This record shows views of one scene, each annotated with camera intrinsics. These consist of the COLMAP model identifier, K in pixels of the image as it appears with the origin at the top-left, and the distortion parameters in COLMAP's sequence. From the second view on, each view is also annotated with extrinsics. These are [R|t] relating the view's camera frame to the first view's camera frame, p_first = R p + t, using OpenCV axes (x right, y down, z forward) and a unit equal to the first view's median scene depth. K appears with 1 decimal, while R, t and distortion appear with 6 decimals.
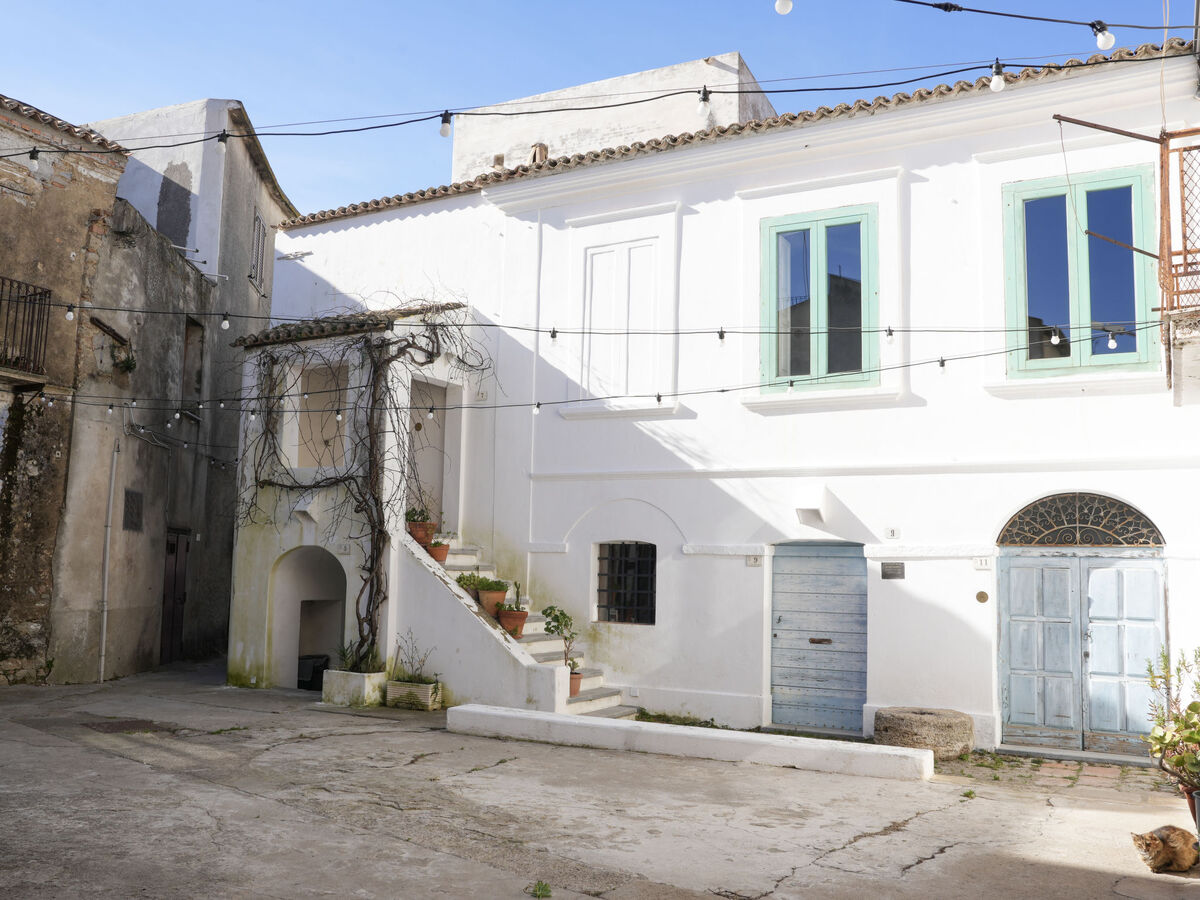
lens RADIAL K [[1064.0, 0, 522.2], [0, 1064.0, 464.9], [0, 0, 1]] dist [-0.113802, 0.102064]
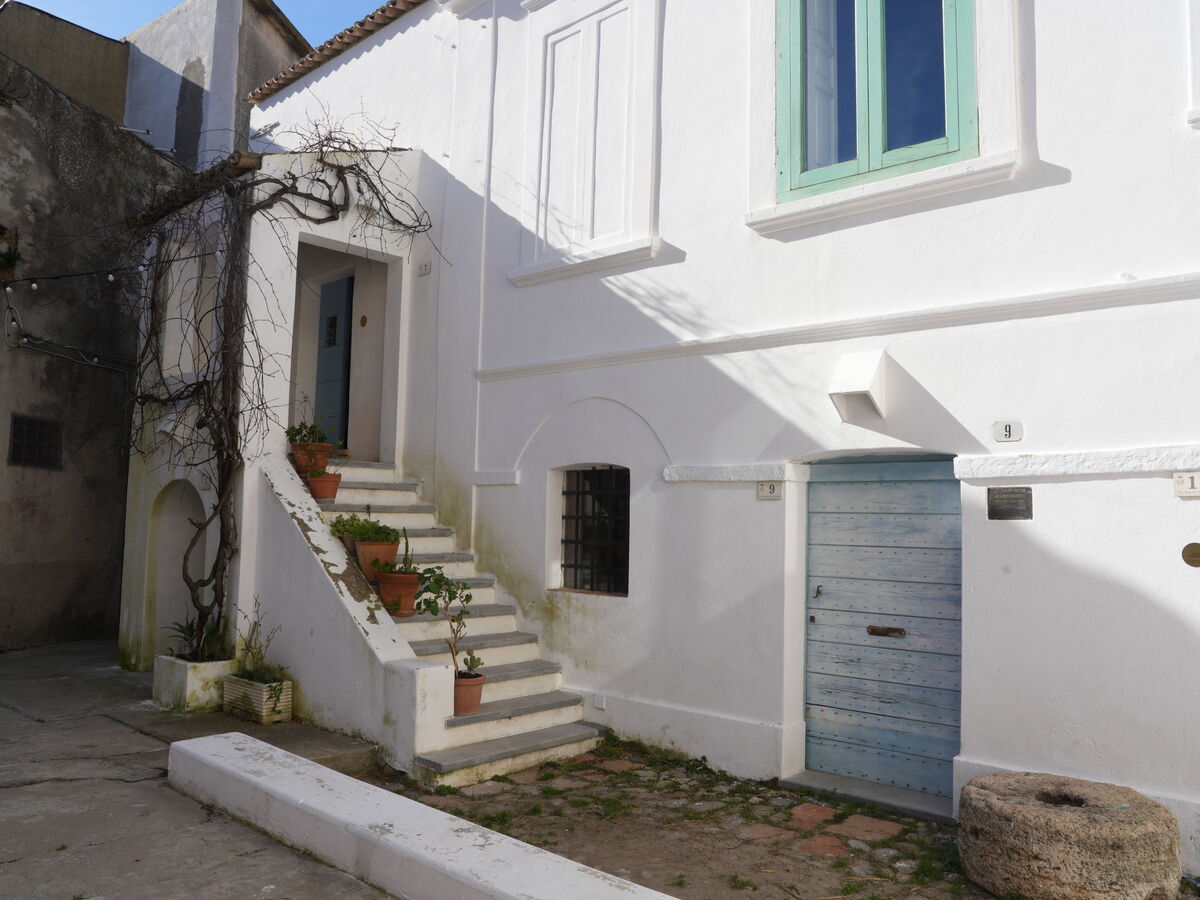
lens RADIAL K [[925.5, 0, 600.0], [0, 925.5, 450.0], [0, 0, 1]] dist [-0.119082, 0.094412]
pose [[0.982851, -0.019894, -0.183327, 0.210807], [0.023269, 0.999597, 0.016273, 0.055587], [0.182930, -0.020260, 0.982917, 0.465662]]
